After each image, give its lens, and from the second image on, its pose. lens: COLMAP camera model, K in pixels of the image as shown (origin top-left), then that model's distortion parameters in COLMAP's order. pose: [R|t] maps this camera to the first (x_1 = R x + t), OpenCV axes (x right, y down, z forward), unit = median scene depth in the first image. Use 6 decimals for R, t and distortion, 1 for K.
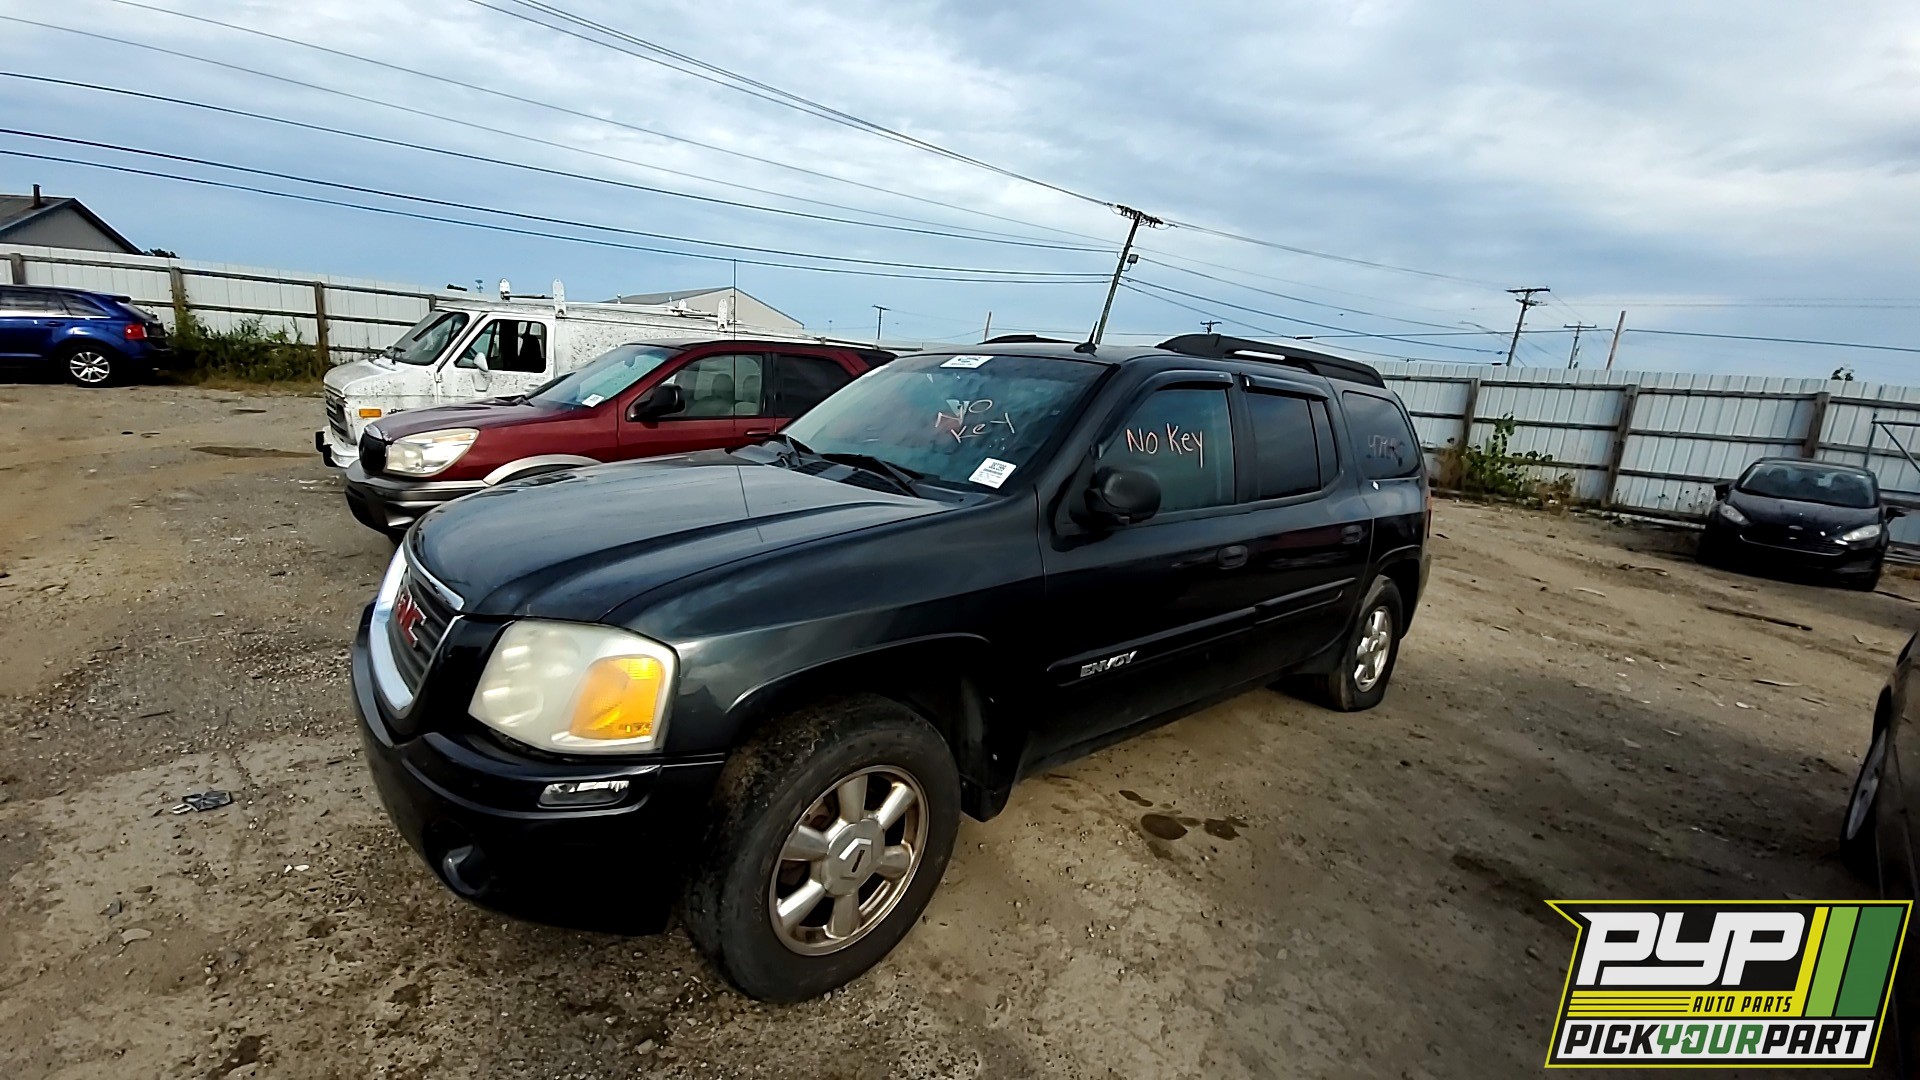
lens RADIAL K [[770.9, 0, 968.2], [0, 770.9, 544.4], [0, 0, 1]] dist [-0.010673, -0.005714]
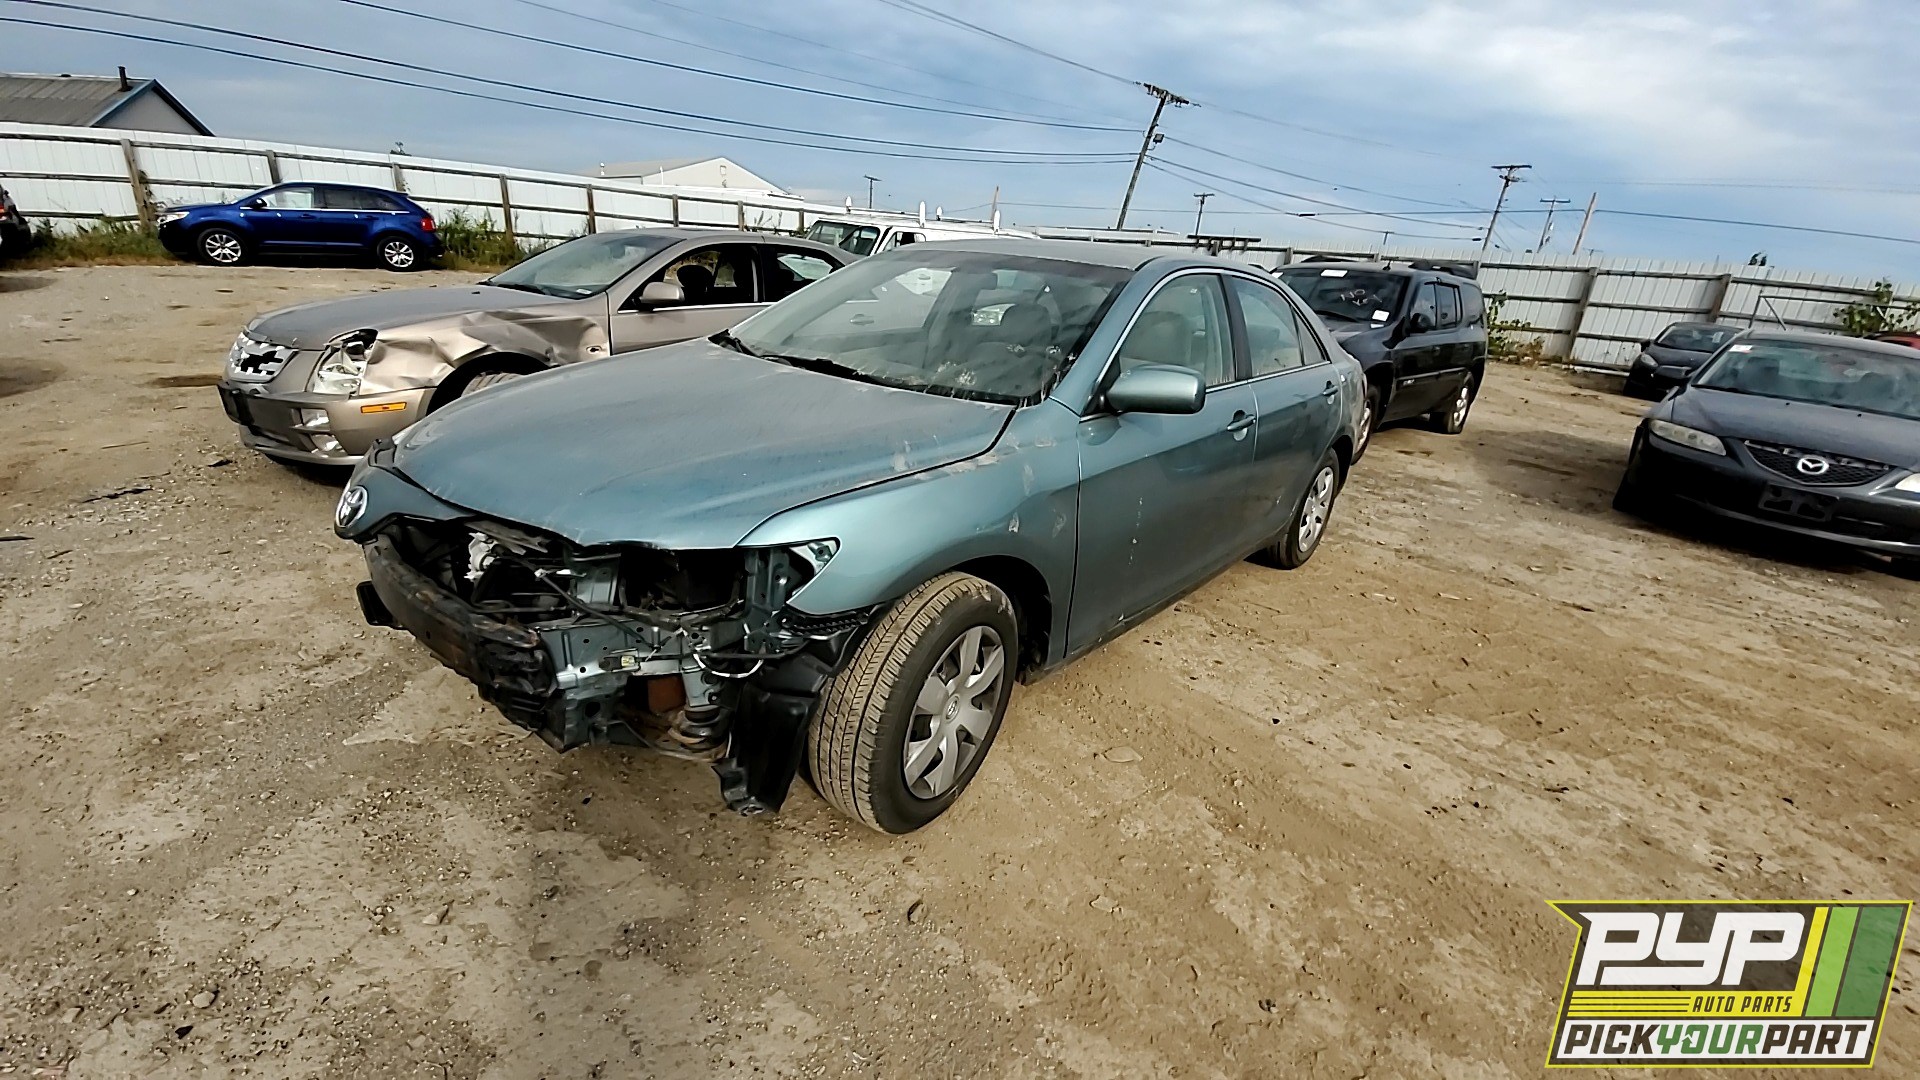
lens RADIAL K [[770.9, 0, 967.7], [0, 770.9, 548.4], [0, 0, 1]] dist [-0.010673, -0.005714]
pose [[0.998814, -0.020111, 0.044340, -0.284612], [0.012898, 0.987460, 0.157341, 0.050807], [-0.046948, -0.156582, 0.986548, -0.332027]]
